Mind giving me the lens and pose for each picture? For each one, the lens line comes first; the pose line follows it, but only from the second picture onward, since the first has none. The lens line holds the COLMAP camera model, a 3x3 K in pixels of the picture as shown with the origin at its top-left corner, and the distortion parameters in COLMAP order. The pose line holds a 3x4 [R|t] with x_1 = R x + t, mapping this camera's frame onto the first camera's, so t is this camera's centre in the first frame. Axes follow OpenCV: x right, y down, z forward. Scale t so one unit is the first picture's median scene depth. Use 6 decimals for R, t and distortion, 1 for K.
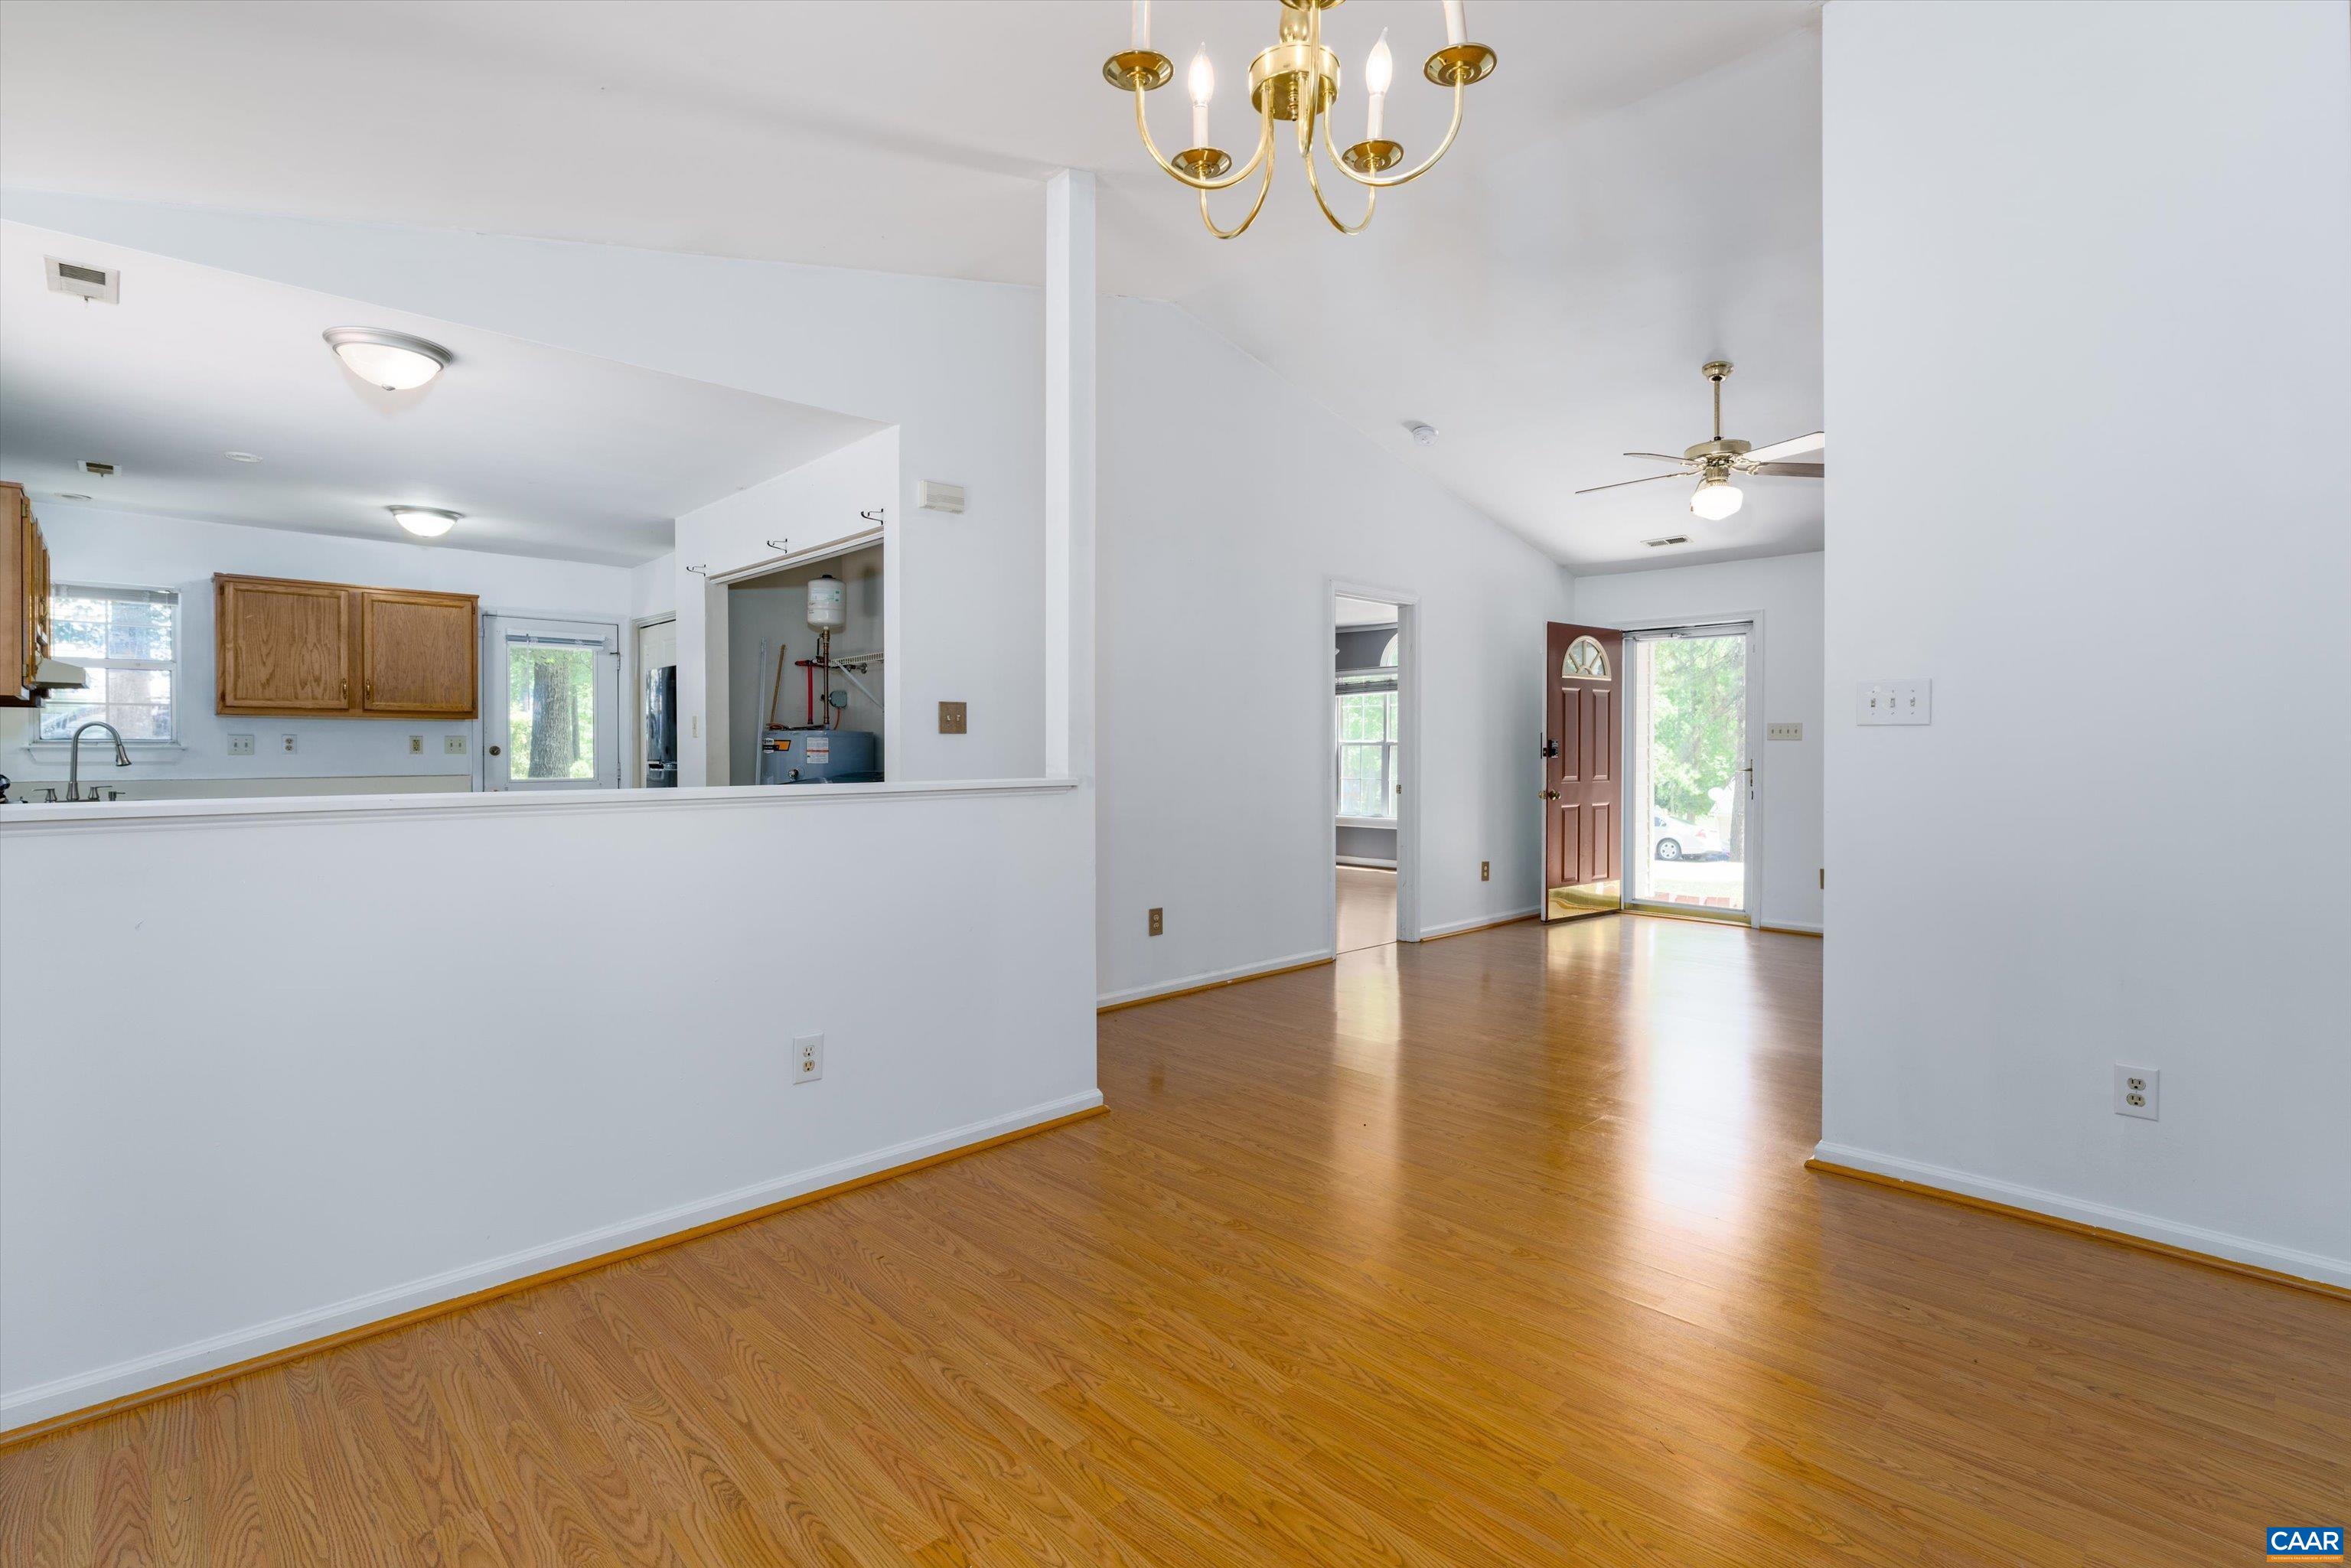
lens RADIAL K [[1085.3, 0, 1184.7], [0, 1085.3, 762.9], [0, 0, 1]] dist [-0.004624, -0.002069]
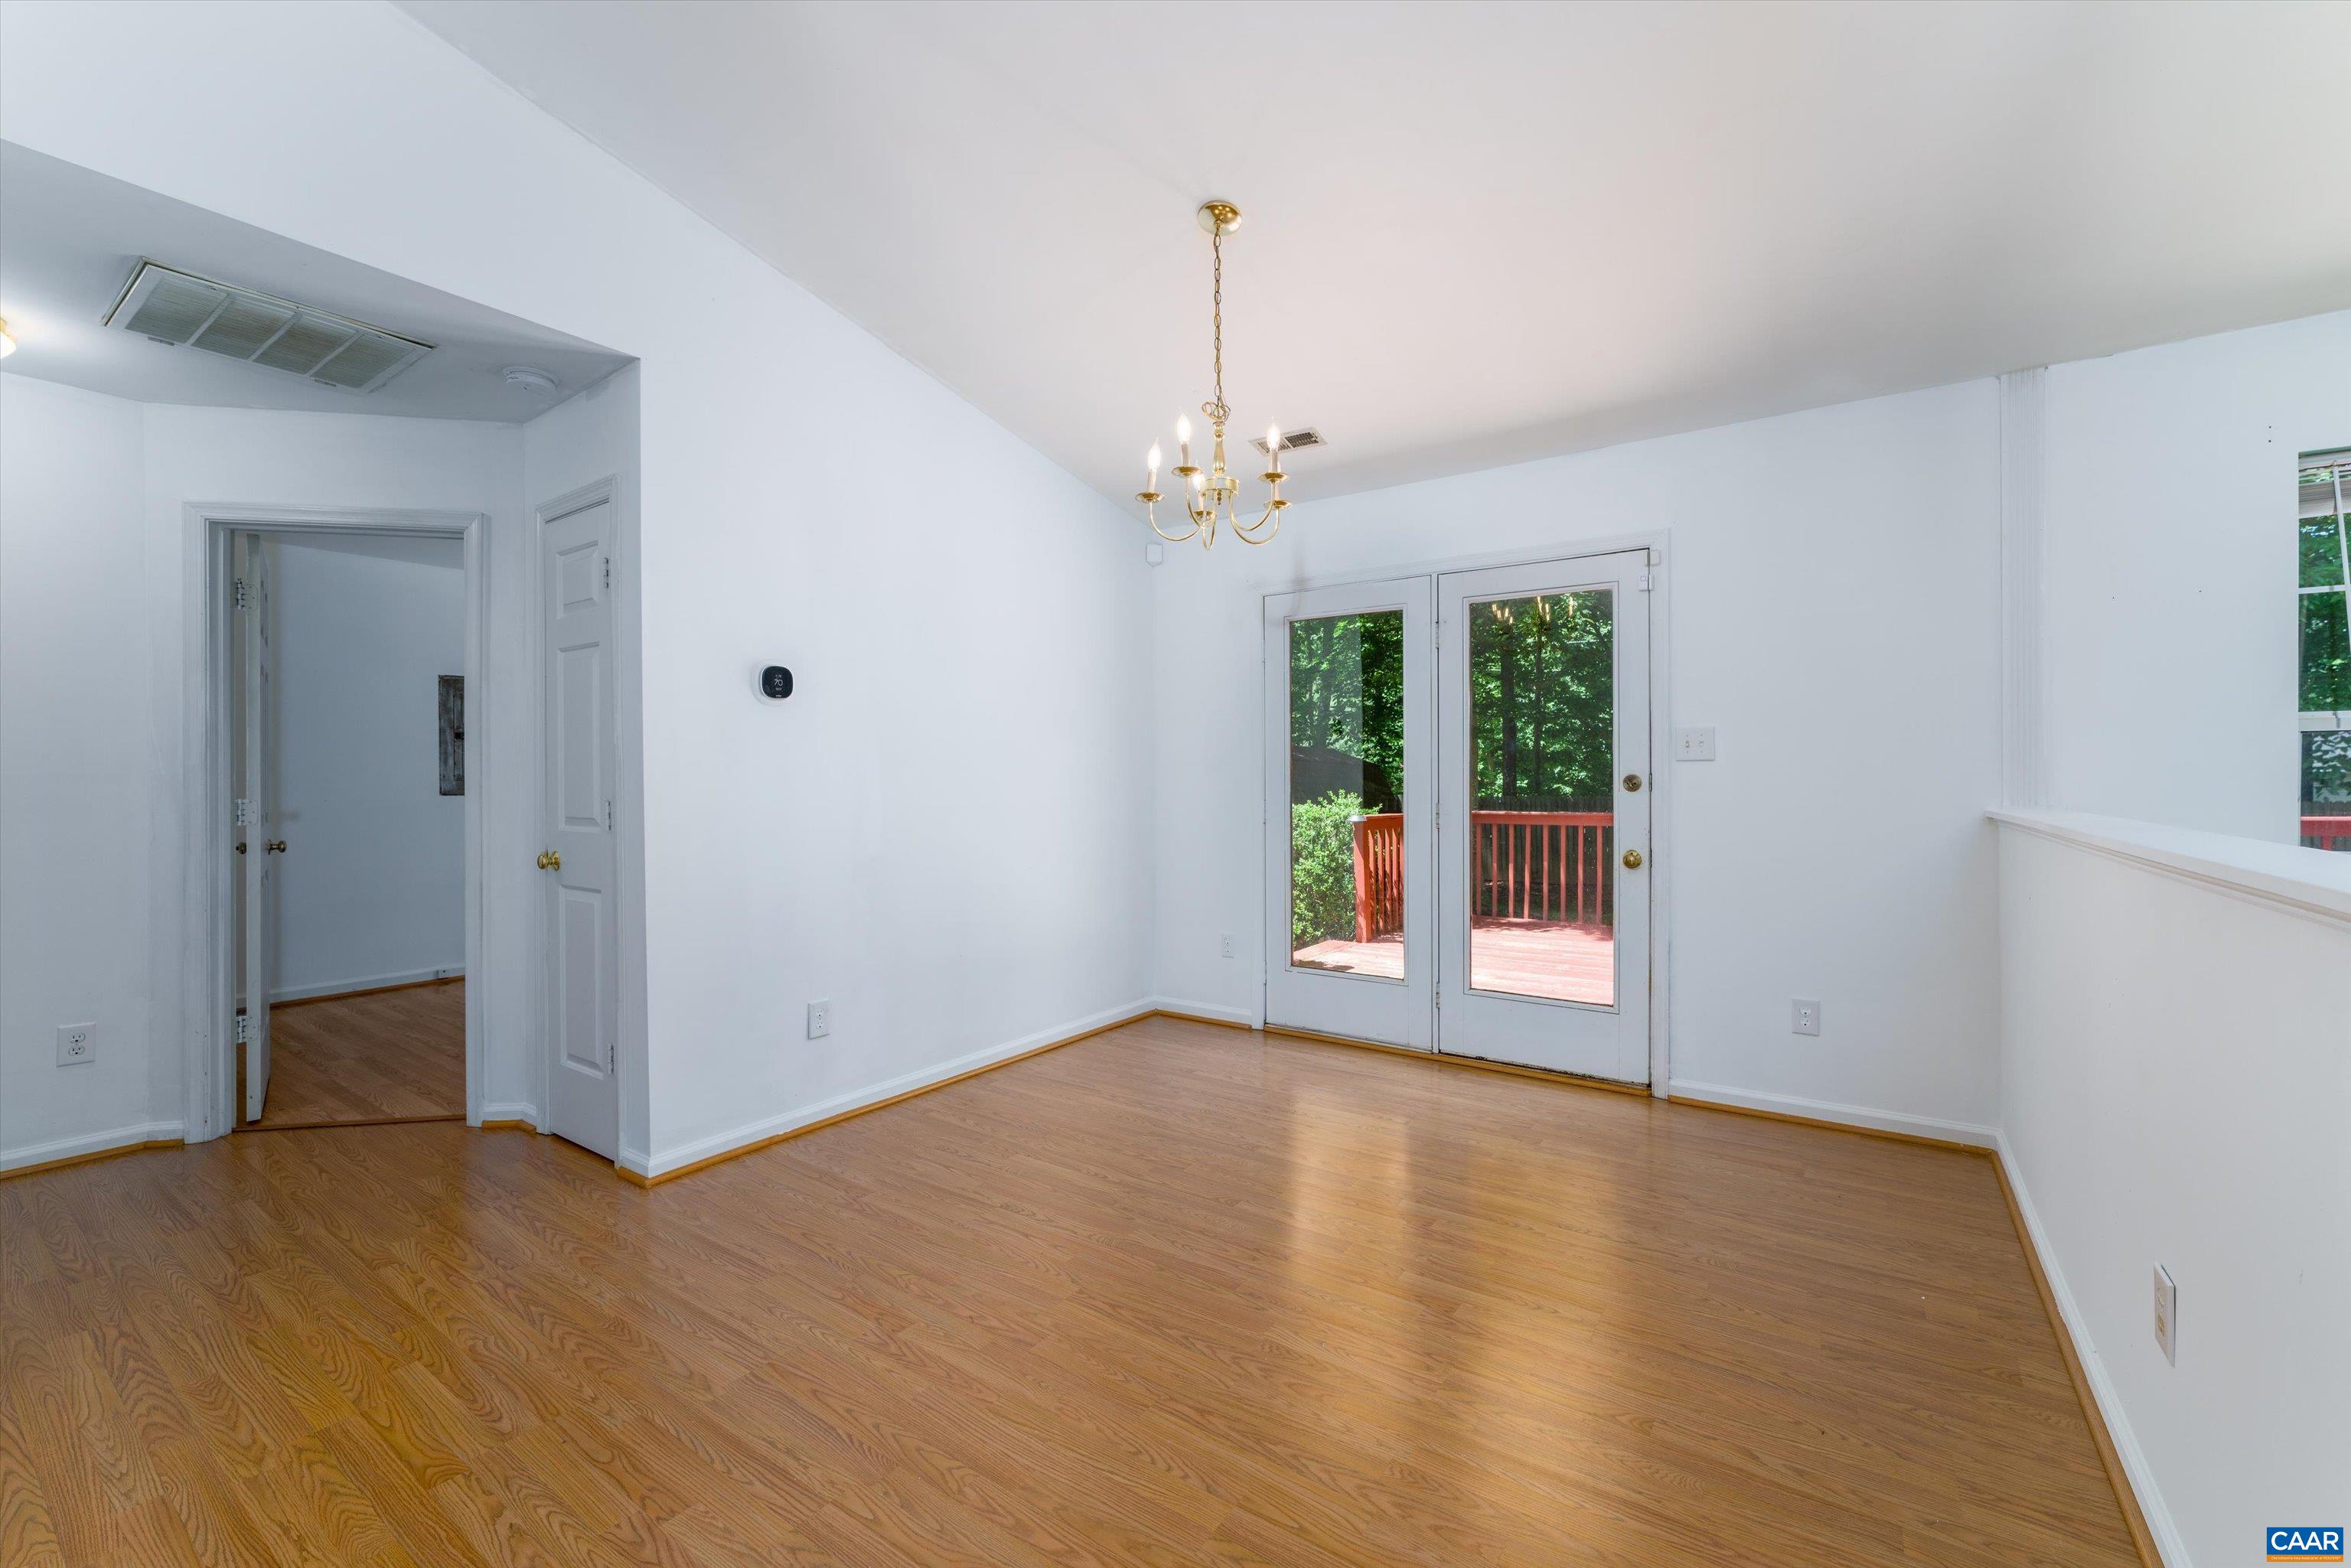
lens RADIAL K [[950.2, 0, 1166.0], [0, 950.2, 770.5], [0, 0, 1]] dist [-0.003903, -0.000052]
pose [[-0.984221, 0.003023, -0.176916, 0.134719], [0.001675, 0.999968, 0.007769, -0.011538], [0.176934, 0.007350, -0.984195, 0.699979]]
